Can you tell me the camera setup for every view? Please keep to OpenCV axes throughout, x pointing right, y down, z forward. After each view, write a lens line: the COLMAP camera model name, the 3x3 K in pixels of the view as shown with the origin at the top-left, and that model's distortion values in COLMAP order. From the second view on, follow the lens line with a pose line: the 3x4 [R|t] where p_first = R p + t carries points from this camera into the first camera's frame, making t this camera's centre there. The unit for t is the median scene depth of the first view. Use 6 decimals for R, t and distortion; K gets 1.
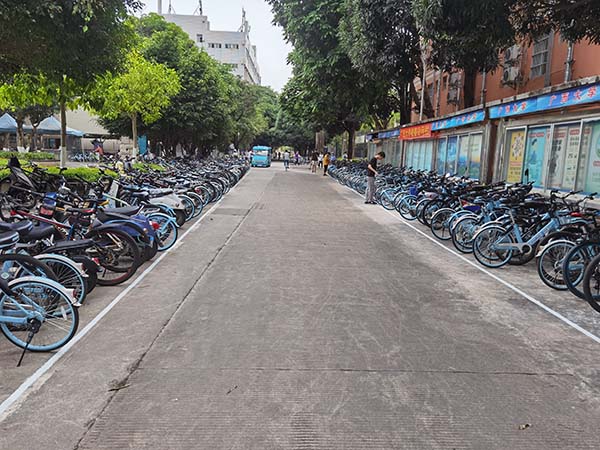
lens RADIAL K [[470.9, 0, 299.9], [0, 470.9, 225.1], [0, 0, 1]] dist [-0.000514, -0.000078]
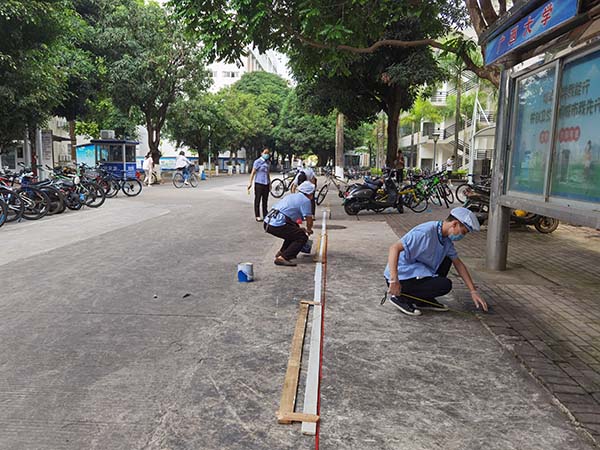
lens RADIAL K [[470.9, 0, 300.0], [0, 470.9, 225.7], [0, 0, 1]] dist [-0.000514, -0.000078]
pose [[0.996433, -0.009039, -0.083908, 0.034477], [0.007162, 0.999718, -0.022641, -0.046648], [0.084089, 0.021959, 0.996216, 0.332559]]
